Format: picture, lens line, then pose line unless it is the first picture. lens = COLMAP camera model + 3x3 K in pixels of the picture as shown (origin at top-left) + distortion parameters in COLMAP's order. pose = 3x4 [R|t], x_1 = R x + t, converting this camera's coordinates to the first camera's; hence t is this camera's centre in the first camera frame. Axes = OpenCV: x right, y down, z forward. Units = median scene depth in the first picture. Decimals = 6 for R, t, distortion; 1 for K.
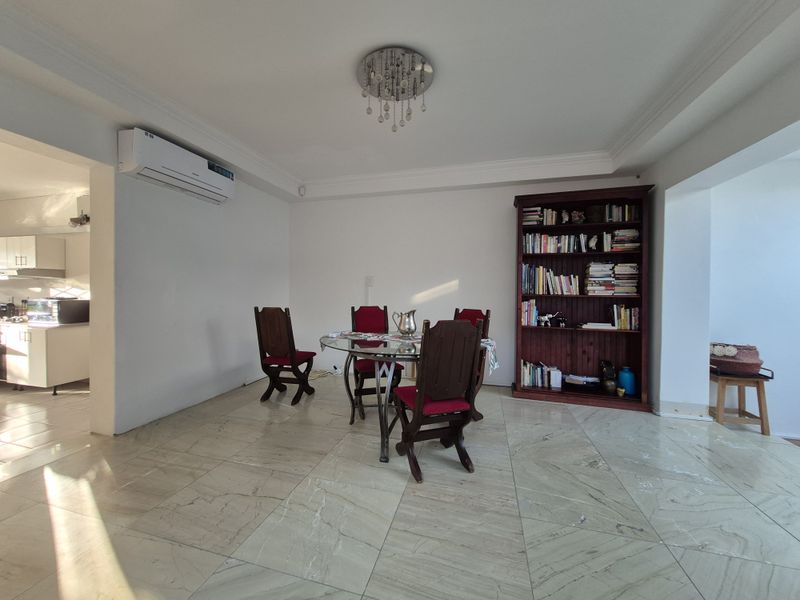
lens RADIAL K [[311.8, 0, 394.5], [0, 311.8, 294.5], [0, 0, 1]] dist [0.011145, -0.003713]
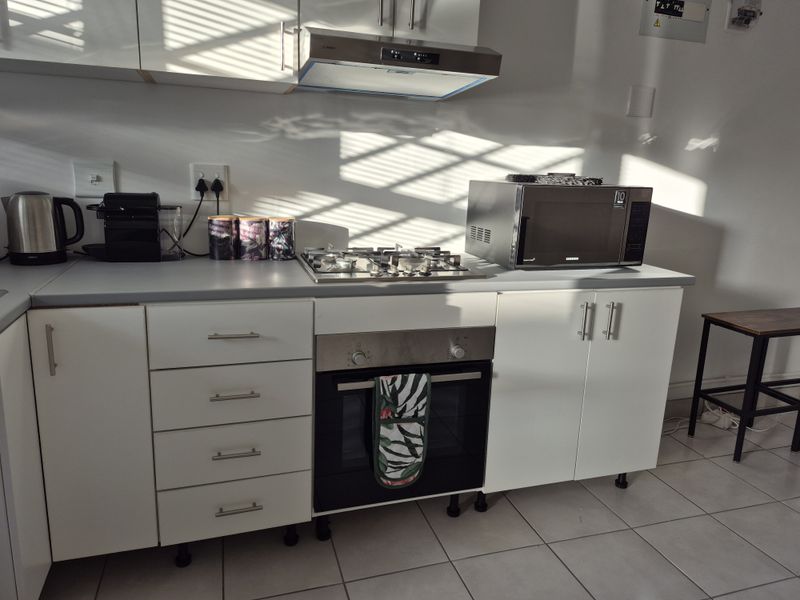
lens RADIAL K [[564.7, 0, 402.7], [0, 564.7, 297.9], [0, 0, 1]] dist [0.074289, -0.068678]
pose [[0.830620, -0.099130, 0.547945, -1.896129], [-0.025724, 0.976145, 0.215591, 0.012131], [-0.556245, -0.193170, 0.808255, 0.828782]]
